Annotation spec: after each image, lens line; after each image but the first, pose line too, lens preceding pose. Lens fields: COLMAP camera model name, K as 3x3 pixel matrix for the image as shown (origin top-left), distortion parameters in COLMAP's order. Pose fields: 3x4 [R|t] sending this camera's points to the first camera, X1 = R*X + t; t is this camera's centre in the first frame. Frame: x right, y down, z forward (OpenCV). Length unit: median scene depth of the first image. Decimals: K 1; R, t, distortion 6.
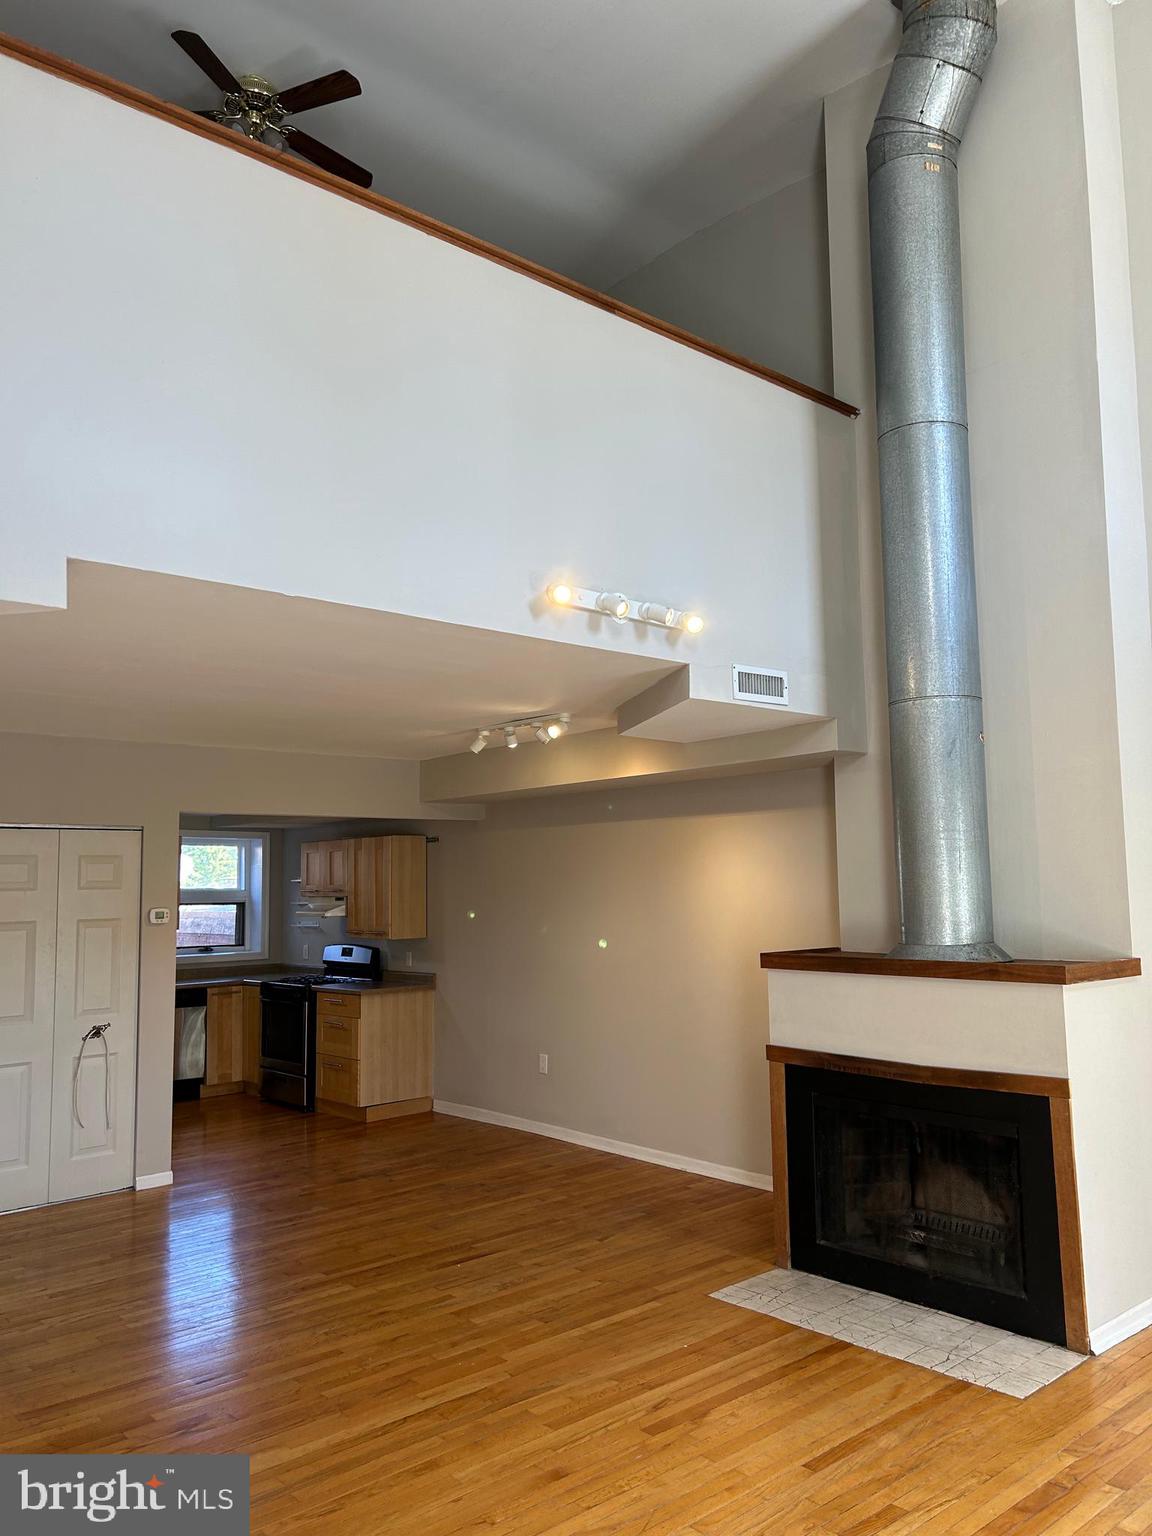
lens RADIAL K [[1143.3, 0, 576.0], [0, 1143.3, 768.0], [0, 0, 1]] dist [0.043172, -0.042168]
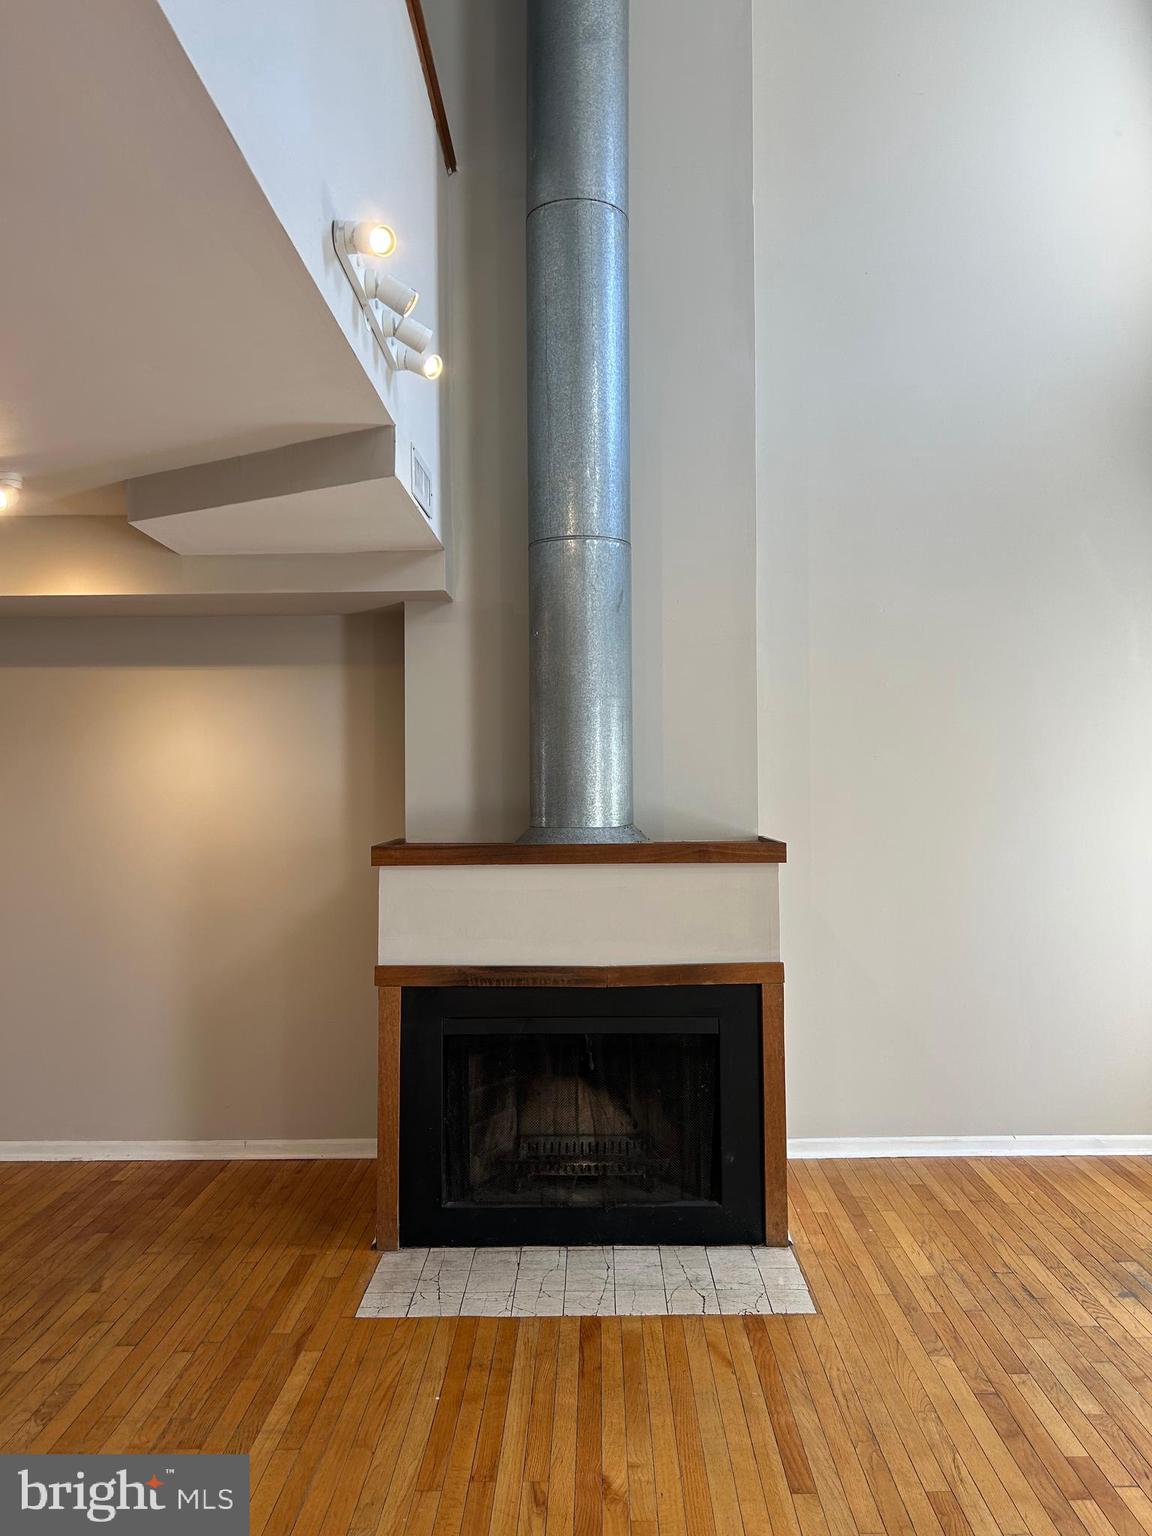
lens RADIAL K [[1161.2, 0, 562.4], [0, 1161.2, 748.1], [0, 0, 1]] dist [0.027650, -0.027676]
pose [[0.683767, 0.030906, 0.729045, -0.346453], [-0.075614, 0.996725, 0.028665, 0.074268], [-0.725772, -0.074726, 0.683865, 0.442931]]
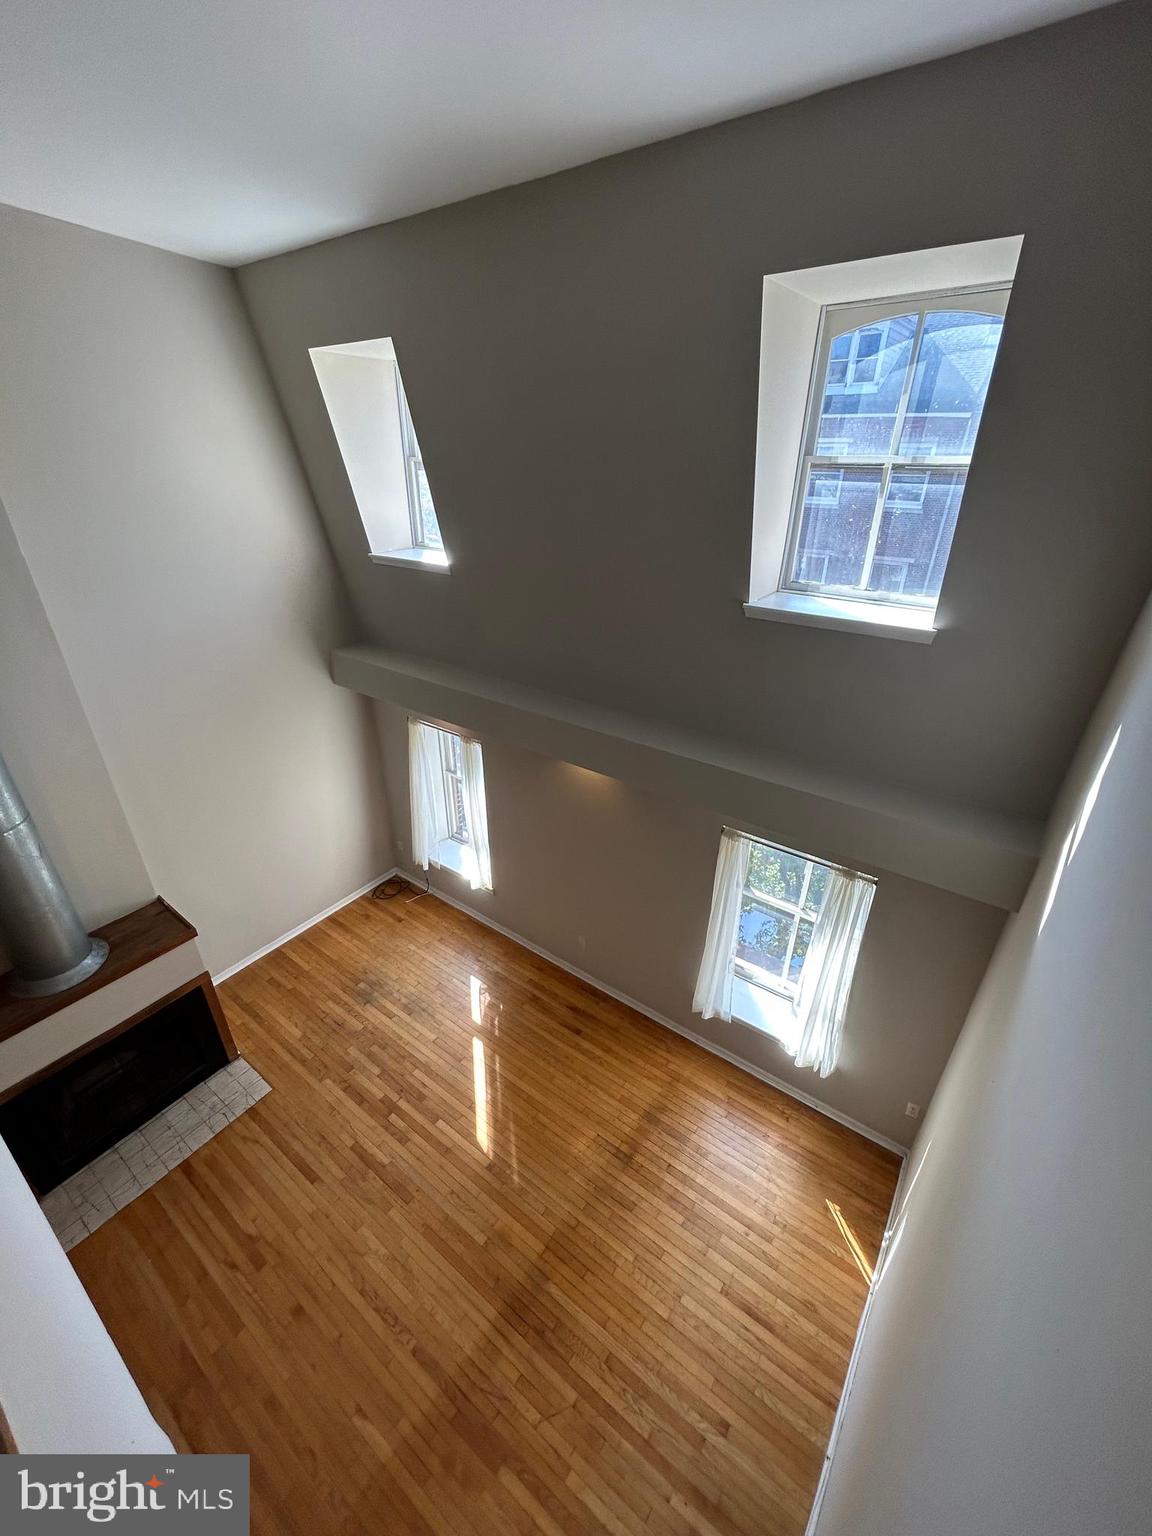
lens RADIAL K [[612.5, 0, 576.0], [0, 612.5, 768.0], [0, 0, 1]] dist [0.000369, 0.000520]
pose [[-0.212321, -0.428596, 0.878194, -0.457117], [-0.100349, 0.903496, 0.416683, -0.512246], [-0.972034, 0.000345, -0.234840, 0.552931]]
